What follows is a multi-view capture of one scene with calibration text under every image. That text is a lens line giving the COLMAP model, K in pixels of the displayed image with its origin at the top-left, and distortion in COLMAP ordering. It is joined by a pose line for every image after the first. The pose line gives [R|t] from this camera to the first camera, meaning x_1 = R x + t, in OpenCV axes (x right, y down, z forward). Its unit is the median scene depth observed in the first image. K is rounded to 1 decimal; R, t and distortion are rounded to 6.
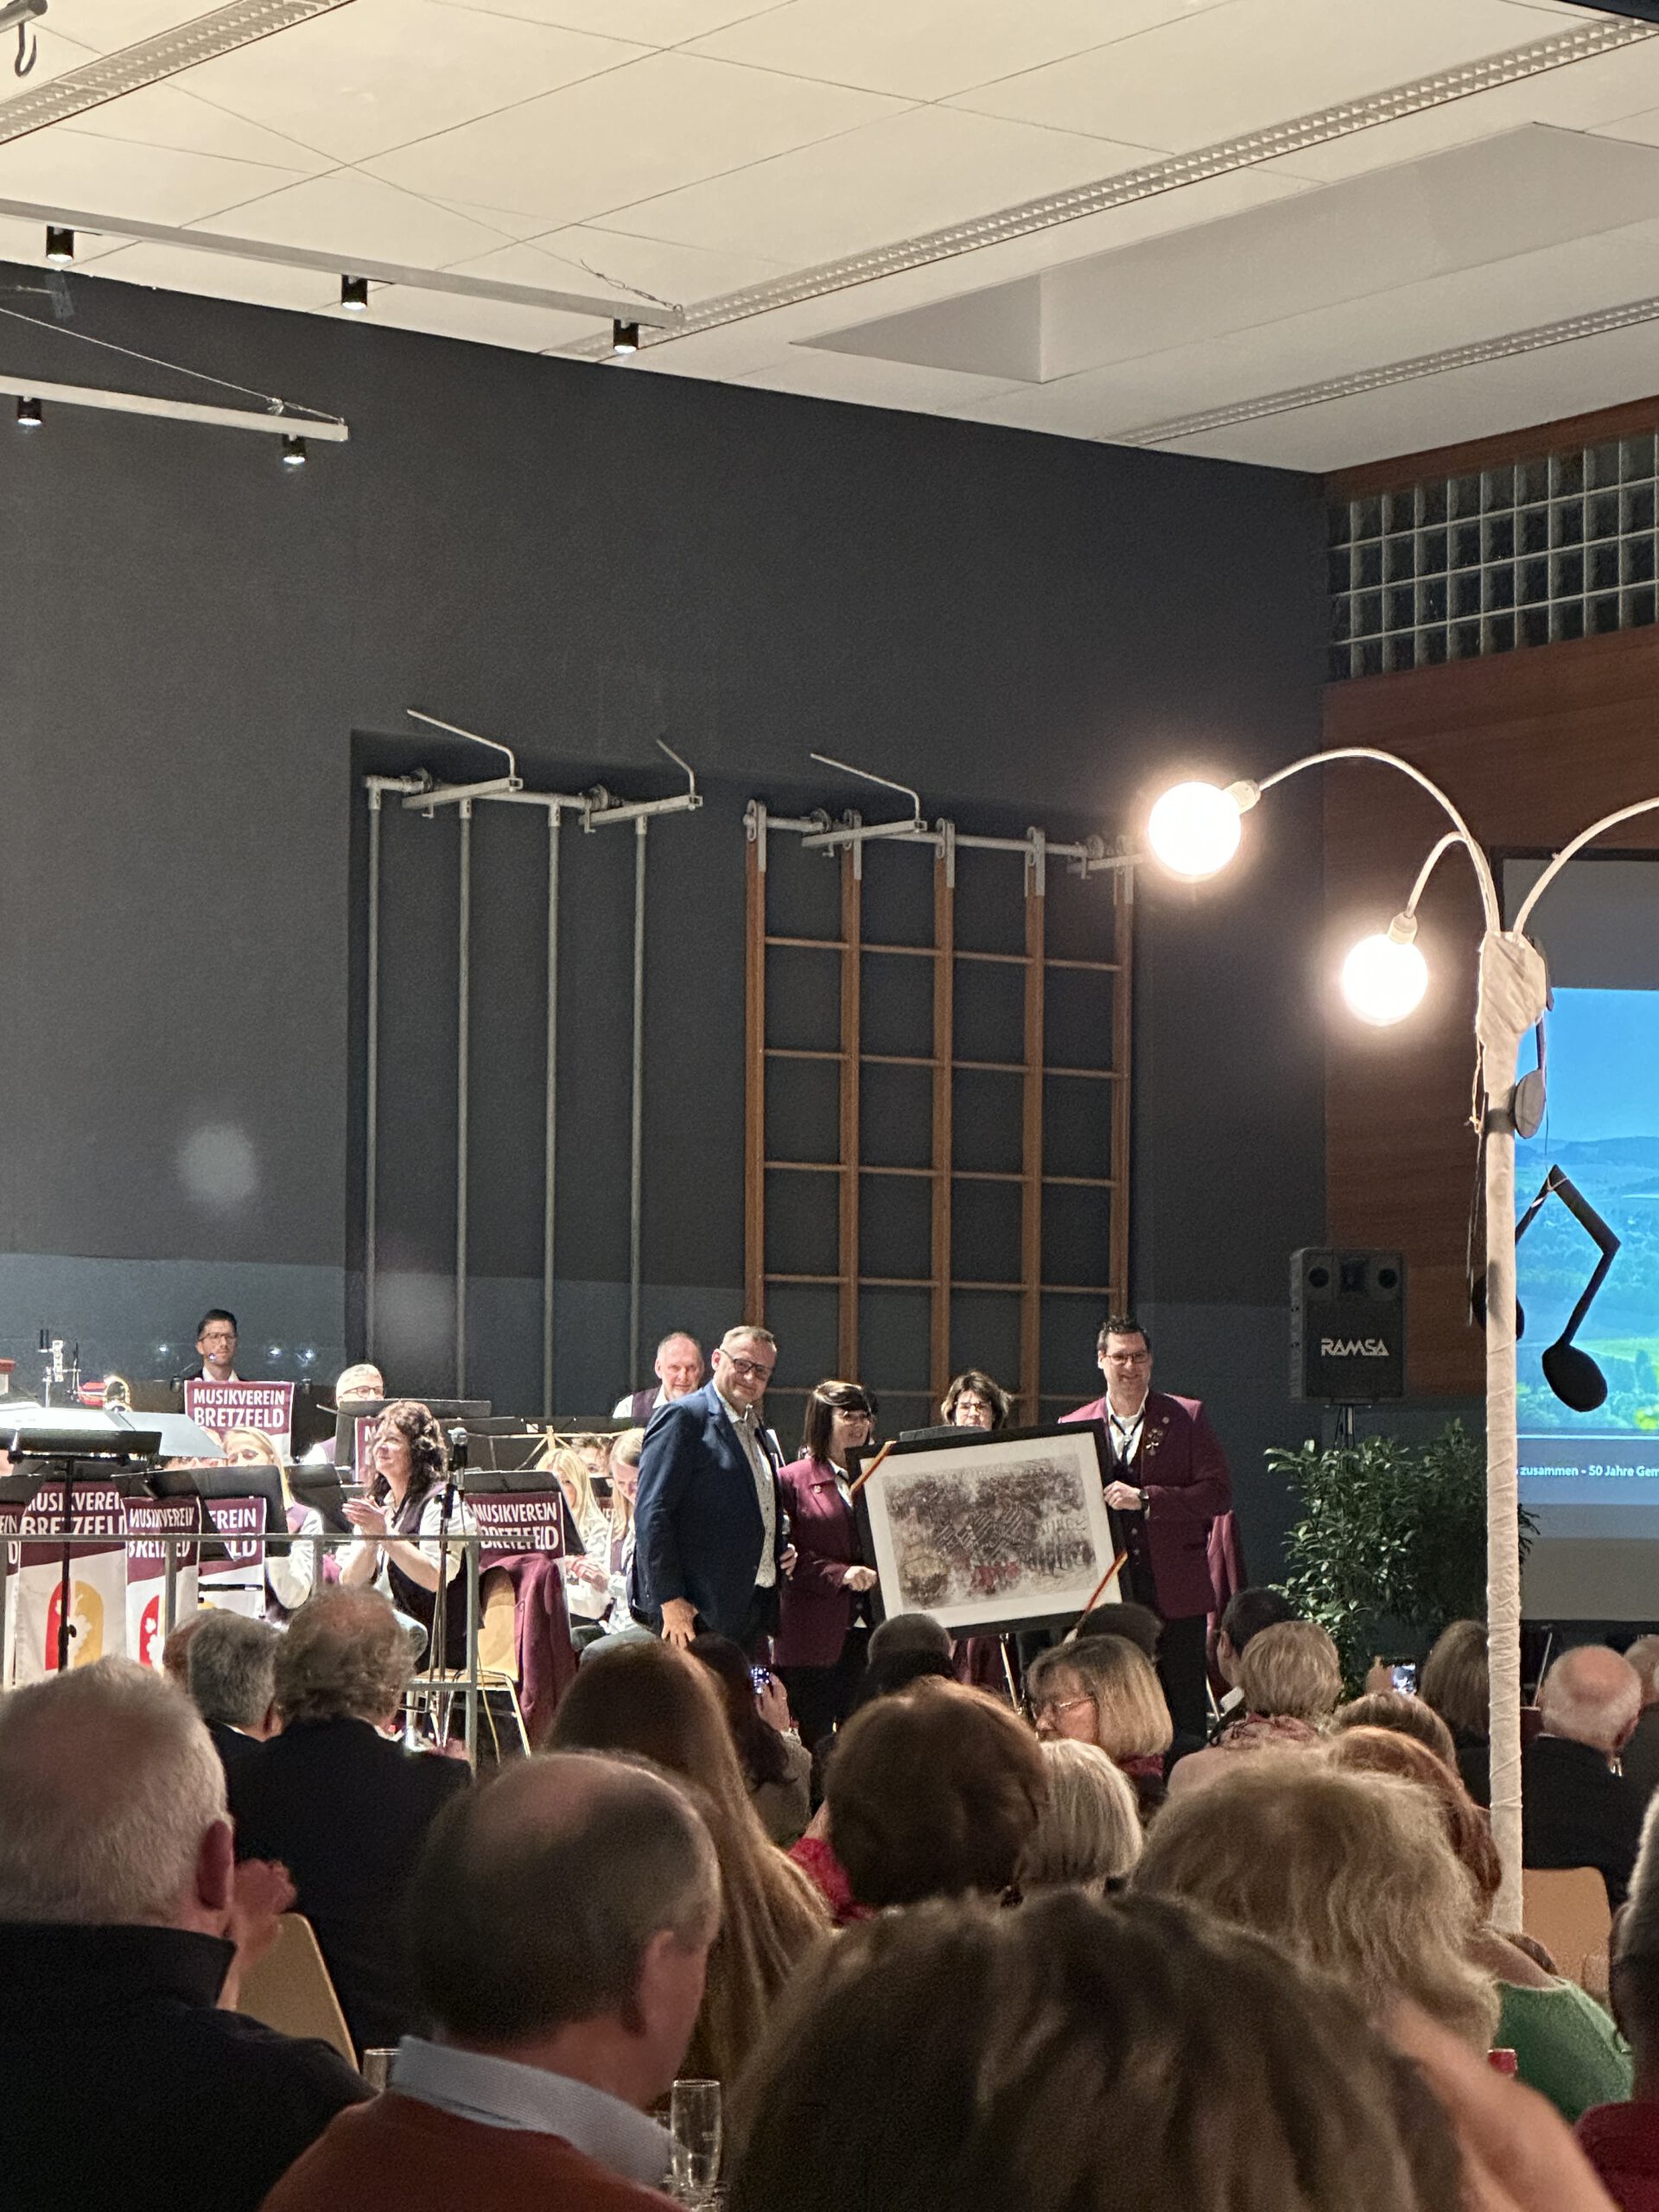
lens RADIAL K [[5648.3, 0, 914.3], [0, 5648.3, 1075.8], [0, 0, 1]] dist [0.168669, 0.000000]
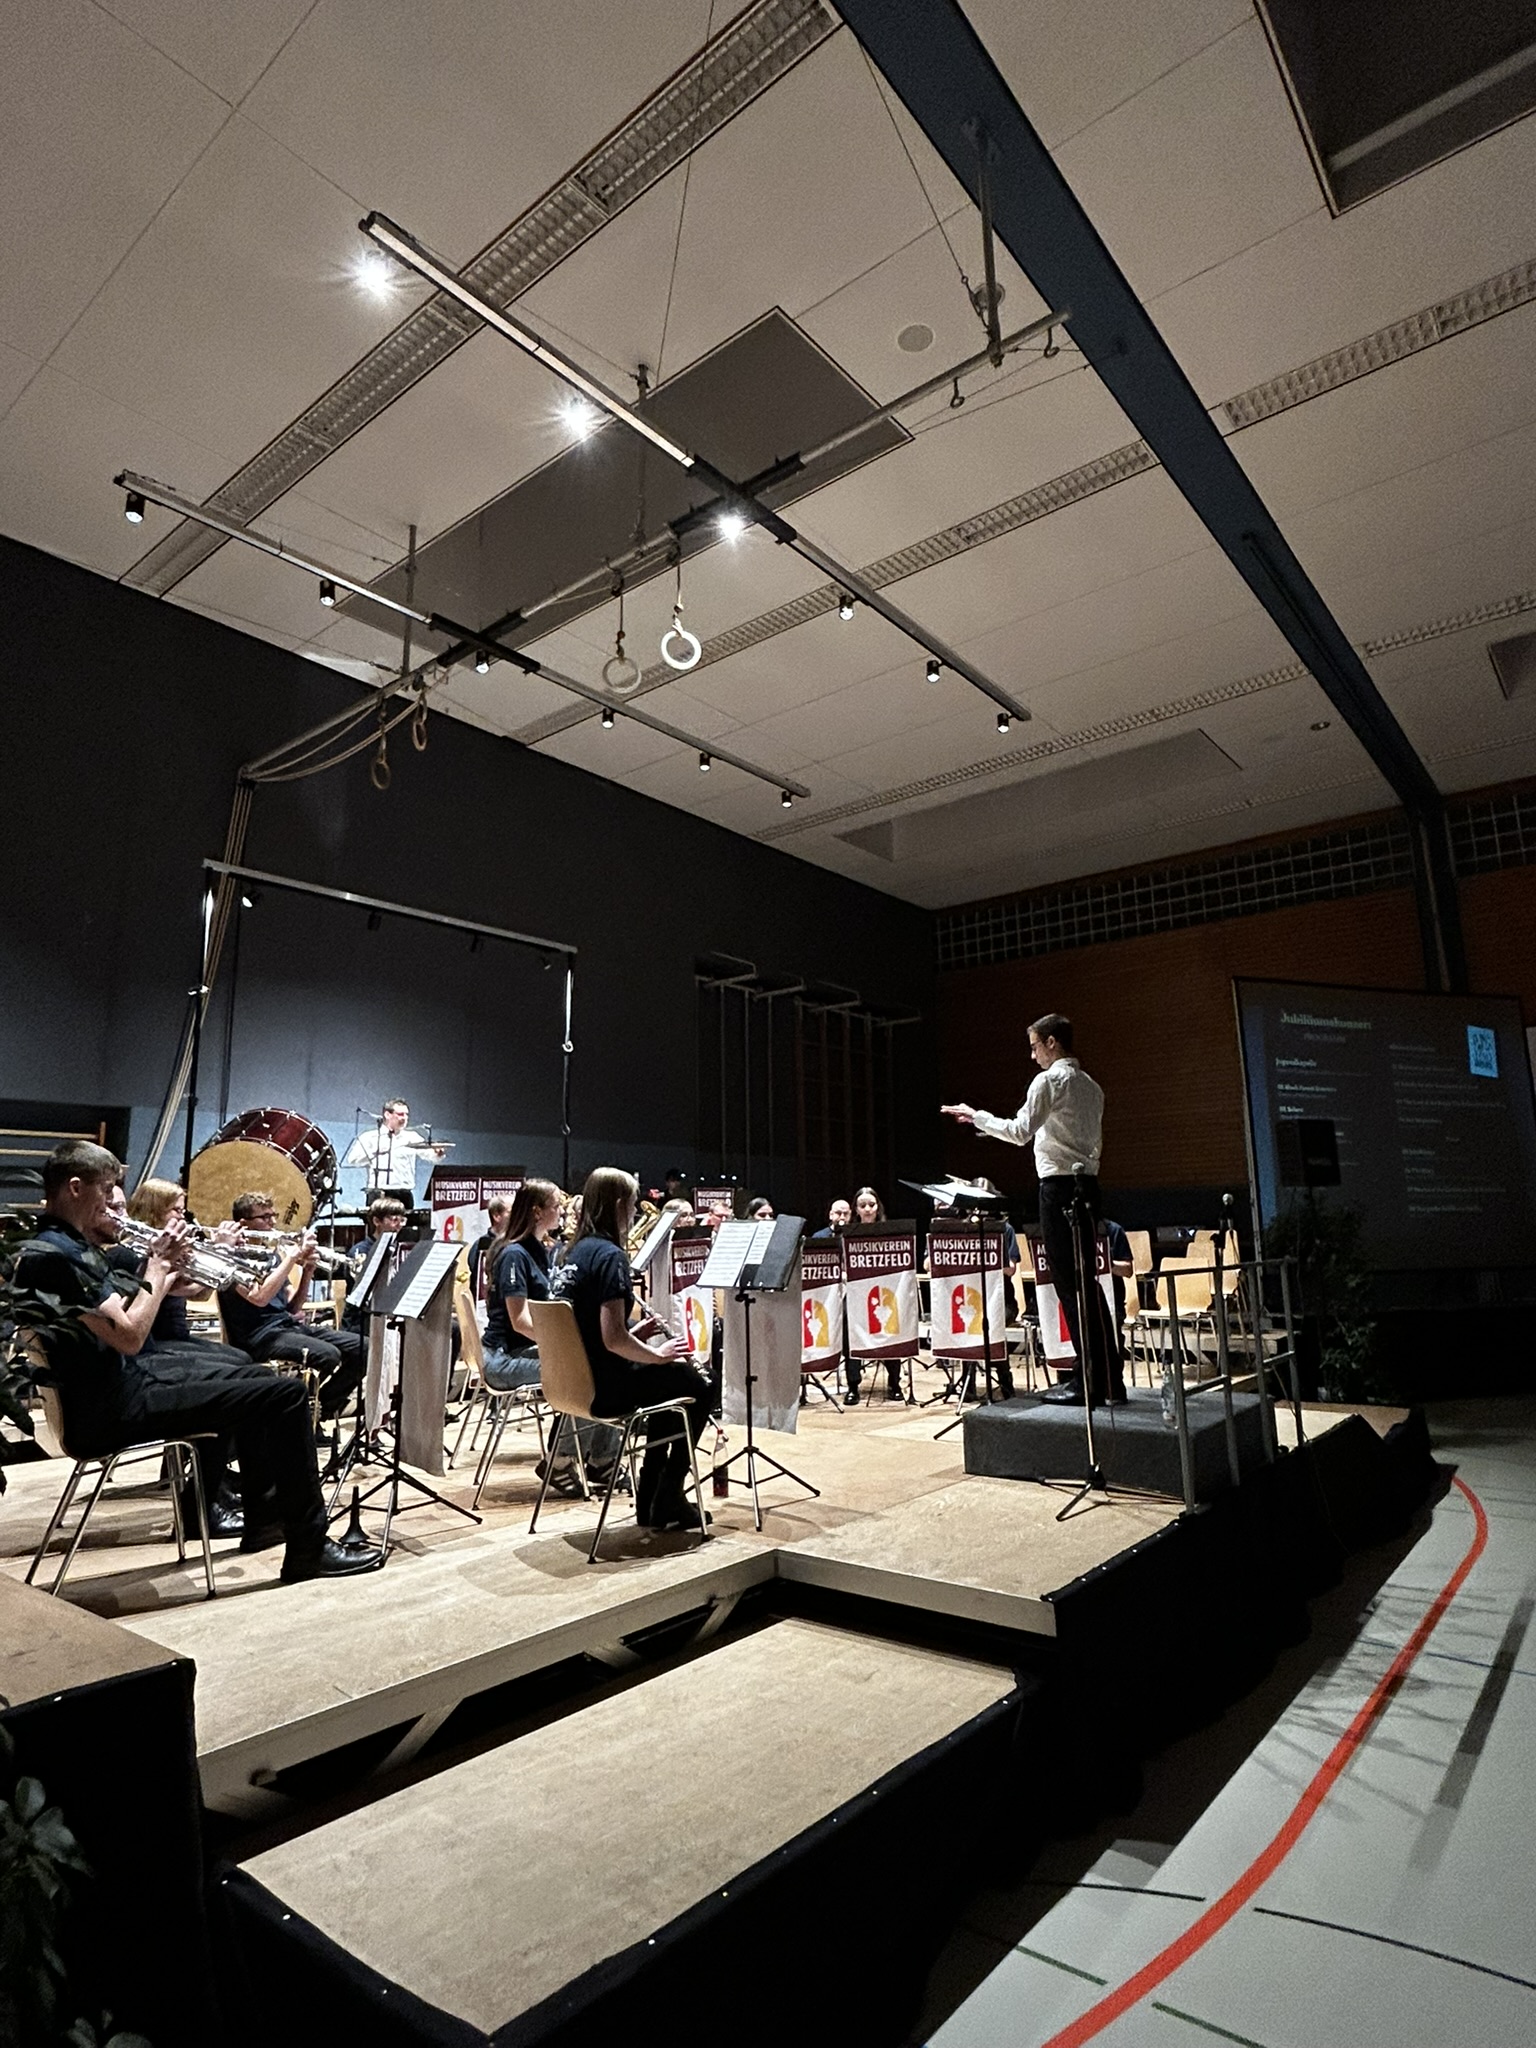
lens RADIAL K [[1123.4, 0, 771.9], [0, 1123.4, 1020.6], [0, 0, 1]] dist [-0.007306, 0.004510]
pose [[0.971849, 0.023937, 0.234384, -0.188581], [0.001717, 0.994080, -0.108640, 0.030489], [-0.235597, 0.105984, 0.966054, 0.452624]]
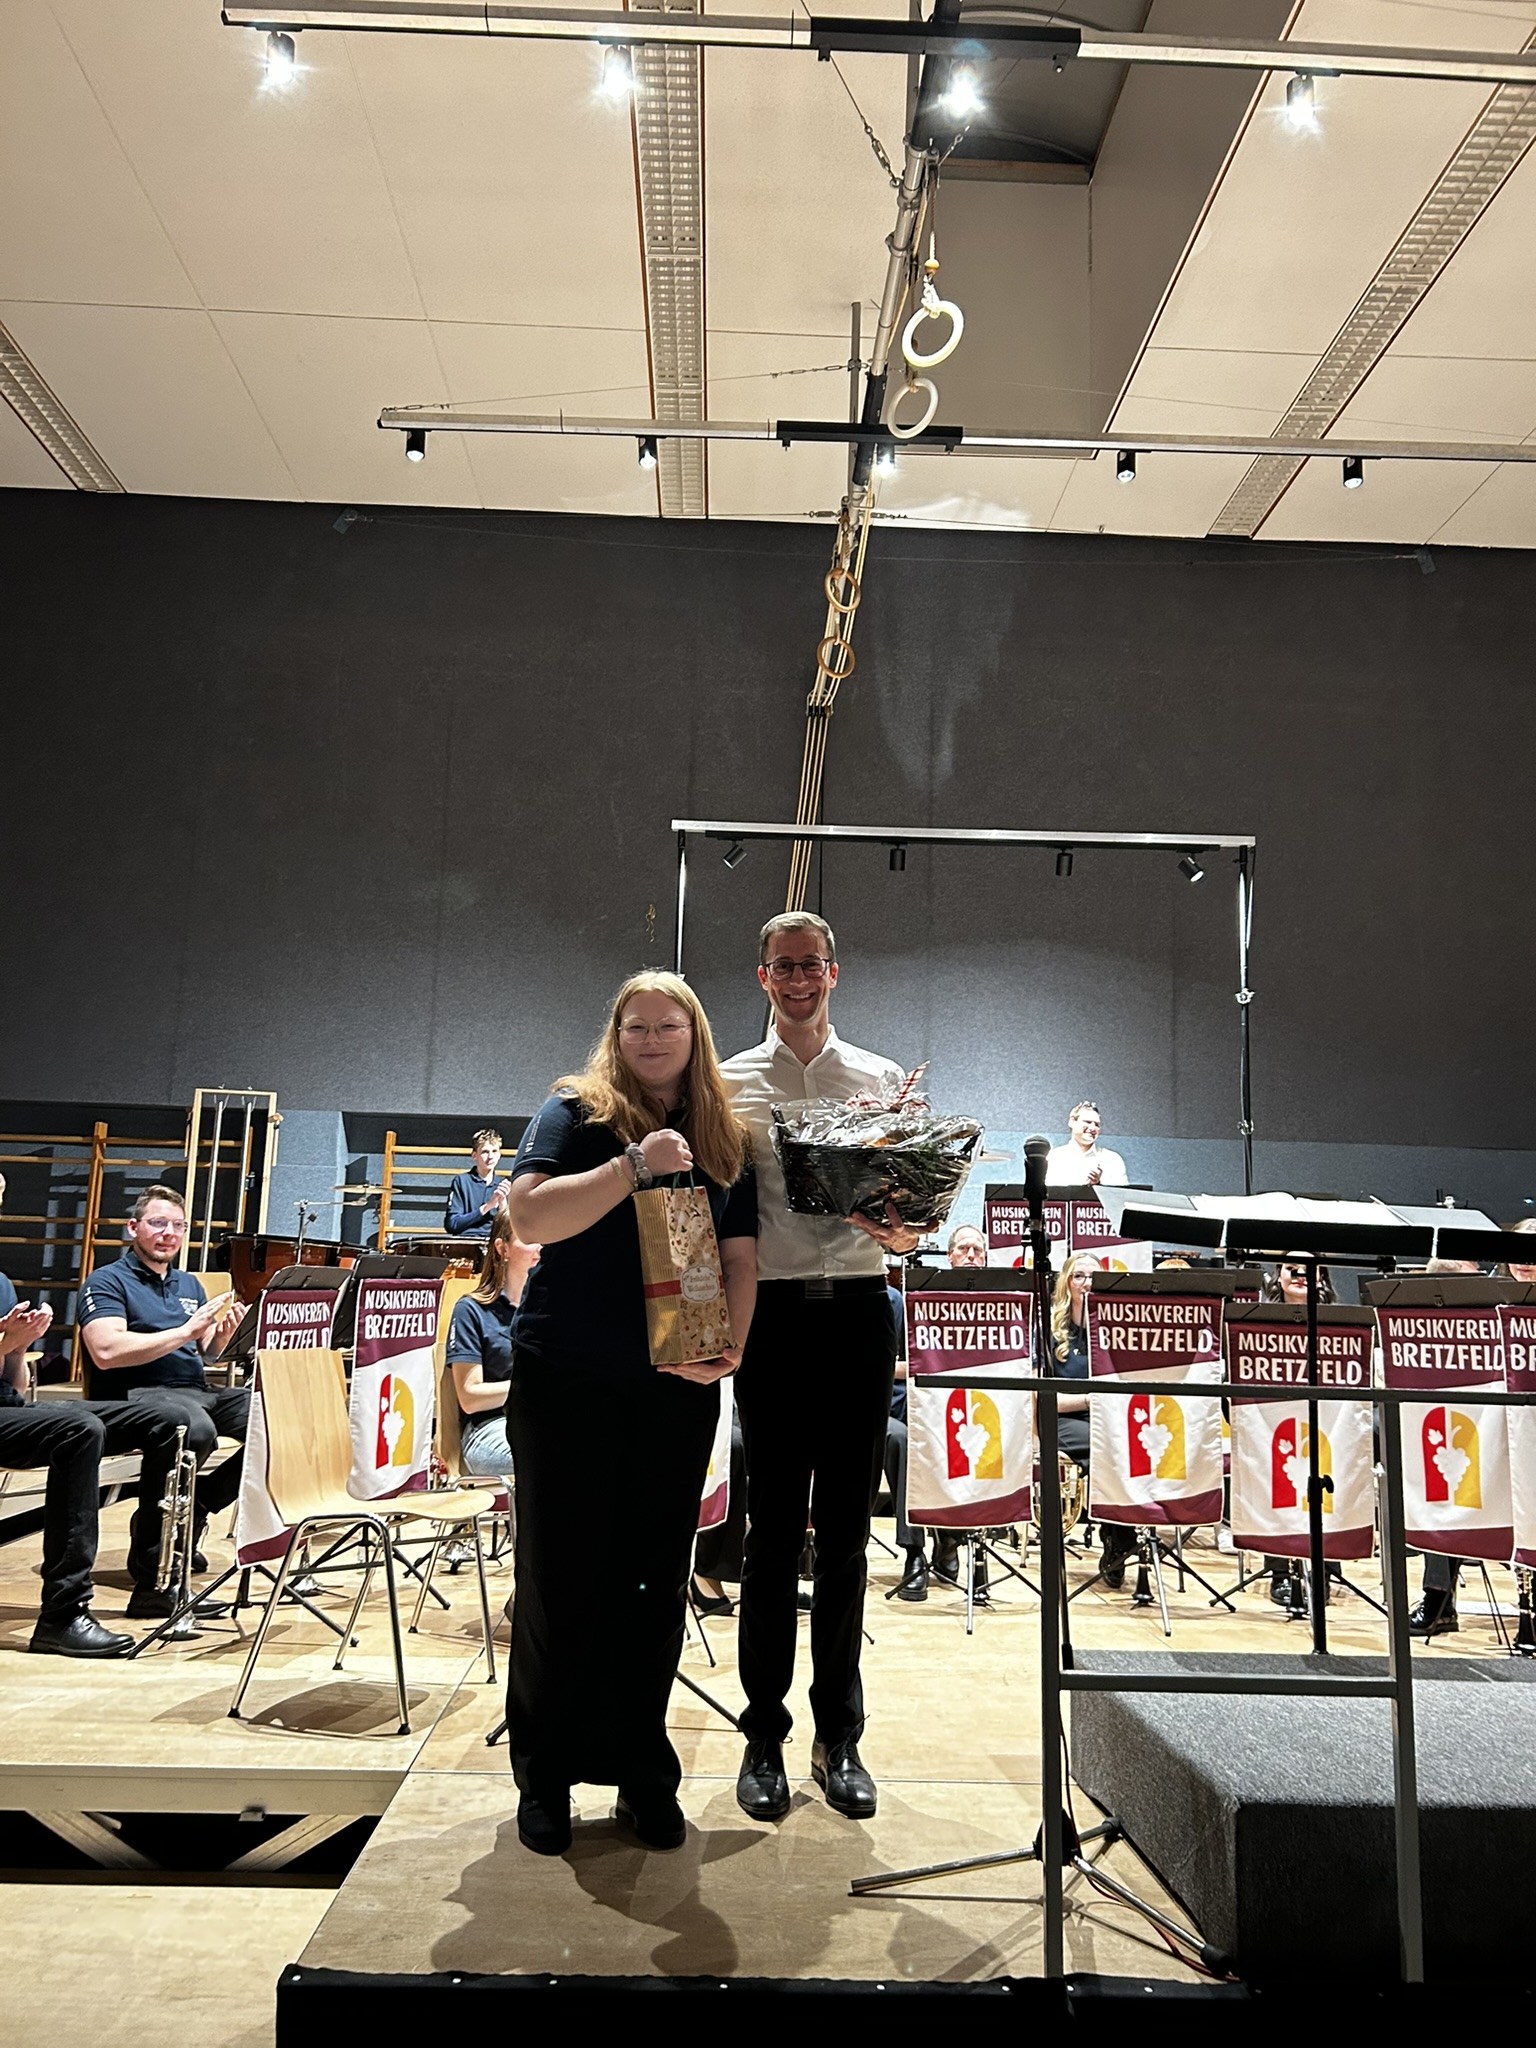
lens RADIAL K [[1543.3, 0, 753.6], [0, 1543.3, 1041.5], [0, 0, 1]] dist [0.063634, -0.072048]
pose [[0.810503, -0.074585, -0.580966, -0.054593], [0.023379, 0.995189, -0.095146, 0.036685], [0.585268, 0.063534, 0.808347, 0.510584]]
